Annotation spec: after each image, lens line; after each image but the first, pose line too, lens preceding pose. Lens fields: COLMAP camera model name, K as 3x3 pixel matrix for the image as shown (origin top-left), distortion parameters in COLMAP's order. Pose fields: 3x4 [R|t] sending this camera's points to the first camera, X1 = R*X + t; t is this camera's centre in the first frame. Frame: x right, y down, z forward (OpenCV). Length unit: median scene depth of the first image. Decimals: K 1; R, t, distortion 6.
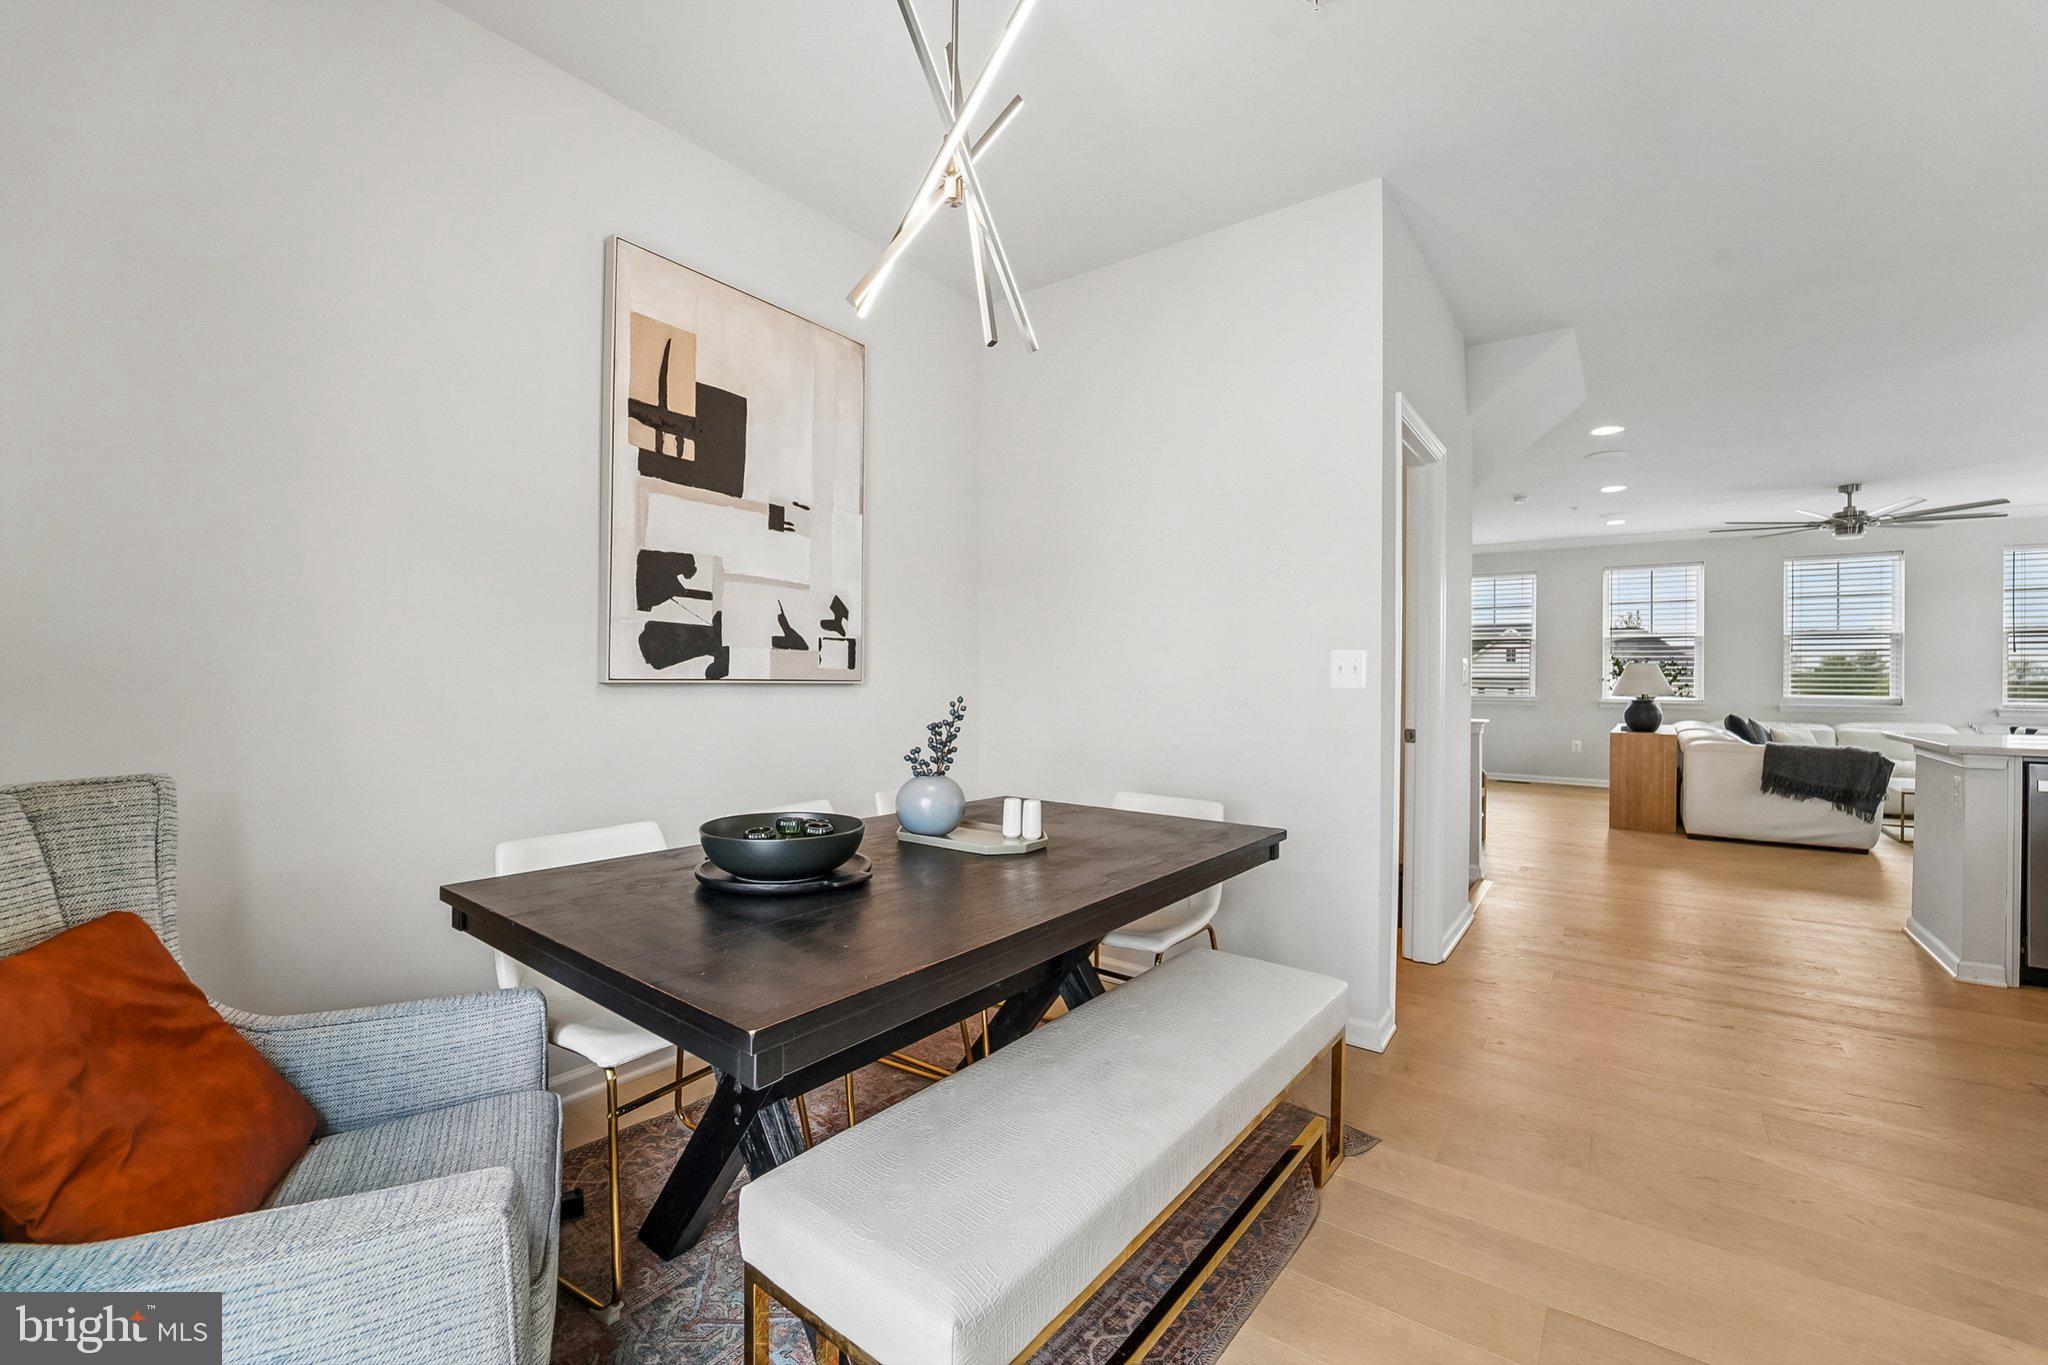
lens RADIAL K [[818.3, 0, 1051.0], [0, 818.3, 673.2], [0, 0, 1]] dist [-0.016369, -0.000684]
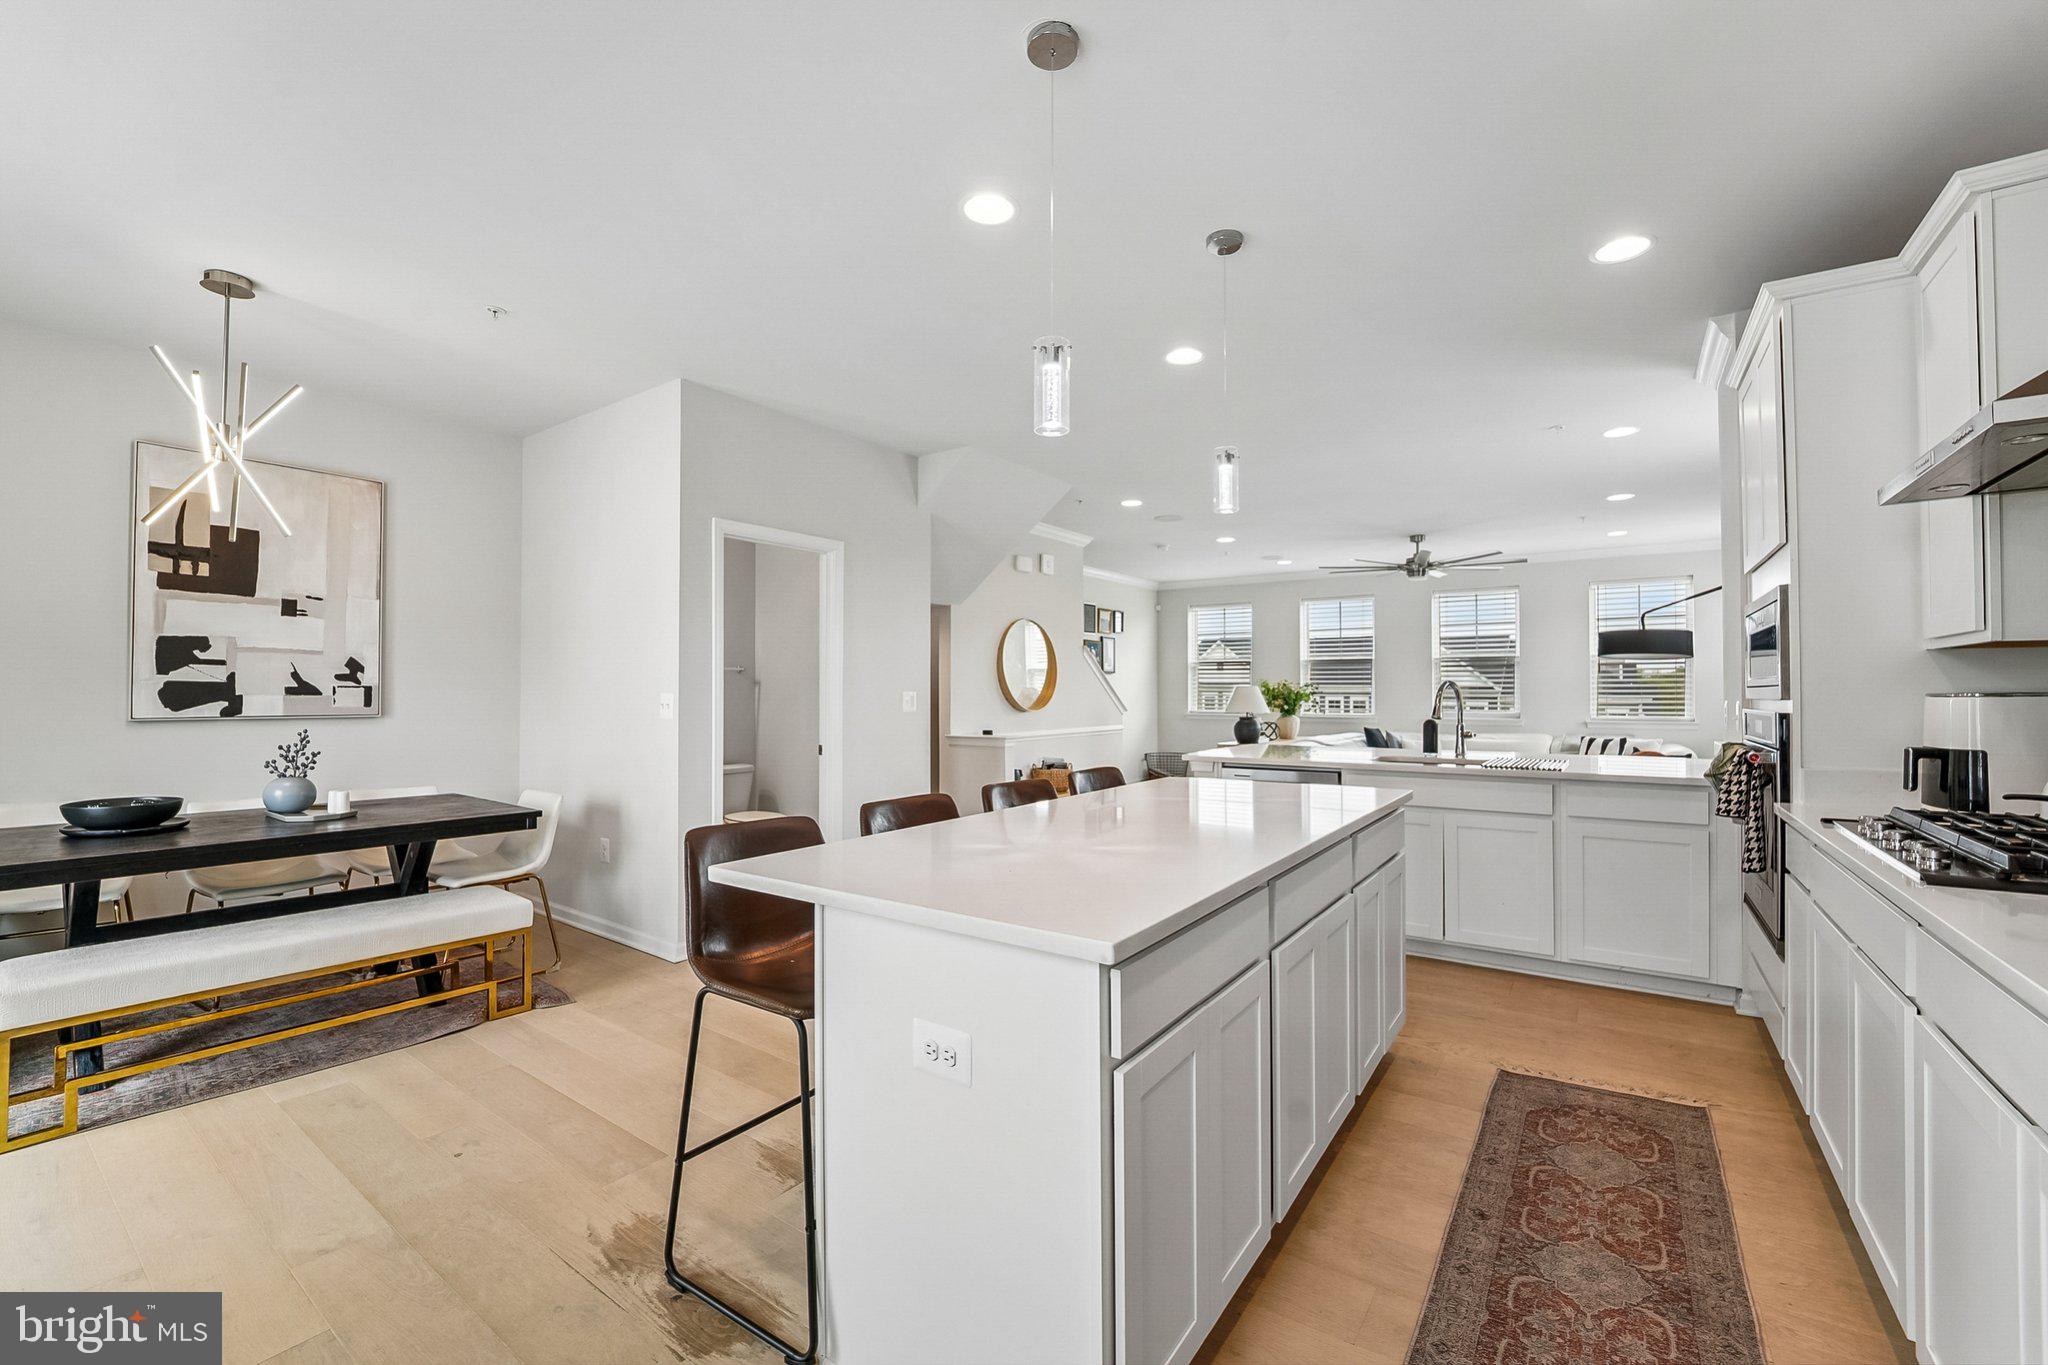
lens RADIAL K [[818.3, 0, 1034.2], [0, 818.3, 679.5], [0, 0, 1]] dist [-0.016369, -0.000684]
pose [[0.999946, -0.008165, 0.006430, 1.019301], [0.008229, 0.999915, -0.010067, -0.032468], [-0.006347, 0.010120, 0.999929, -0.486892]]
